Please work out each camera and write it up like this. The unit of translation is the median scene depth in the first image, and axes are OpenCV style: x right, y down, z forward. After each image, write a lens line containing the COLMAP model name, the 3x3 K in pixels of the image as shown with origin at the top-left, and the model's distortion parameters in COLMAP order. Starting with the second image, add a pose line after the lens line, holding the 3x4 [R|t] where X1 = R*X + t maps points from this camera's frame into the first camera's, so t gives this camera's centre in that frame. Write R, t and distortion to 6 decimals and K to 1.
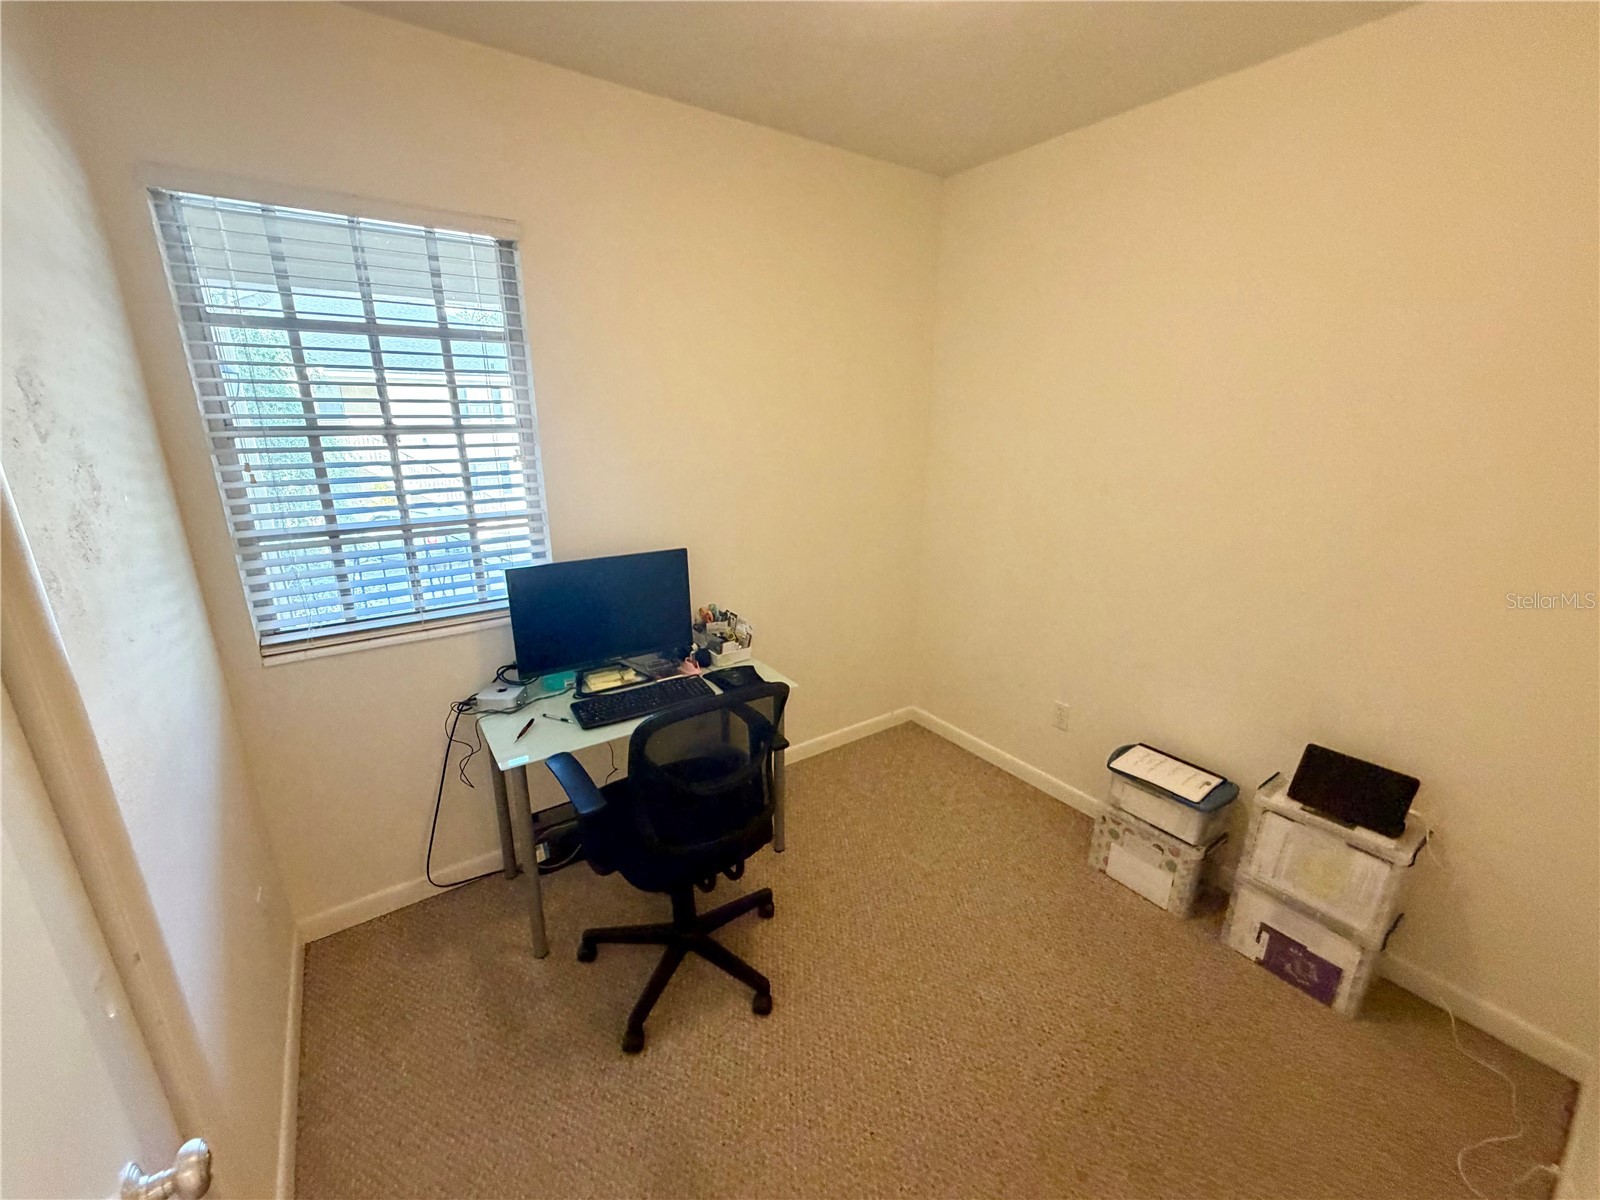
lens RADIAL K [[639.2, 0, 794.3], [0, 639.2, 598.4], [0, 0, 1]] dist [0.000826, -0.000016]
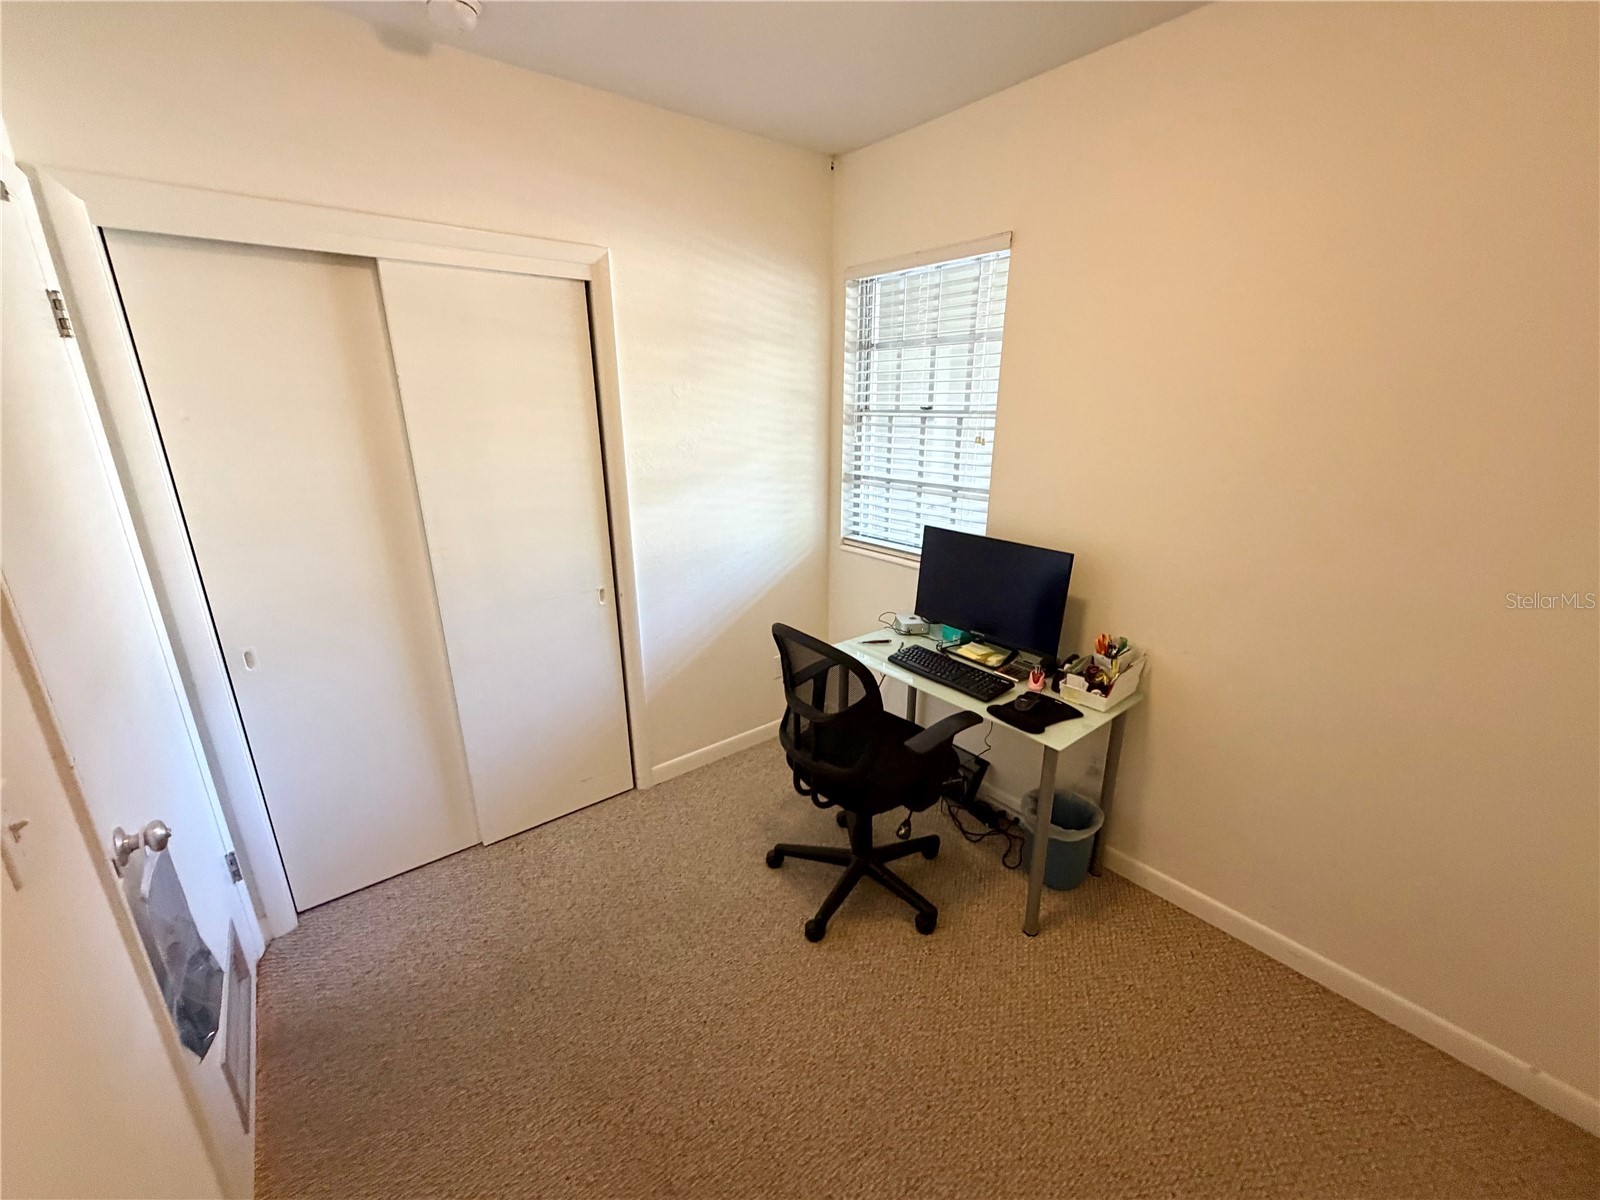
lens RADIAL K [[639.2, 0, 794.3], [0, 639.2, 598.4], [0, 0, 1]] dist [0.000826, -0.000016]
pose [[0.067054, 0.286536, -0.955720, 0.770167], [-0.285984, 0.923205, 0.256723, -0.159999], [0.955885, 0.256106, 0.143849, 0.600252]]
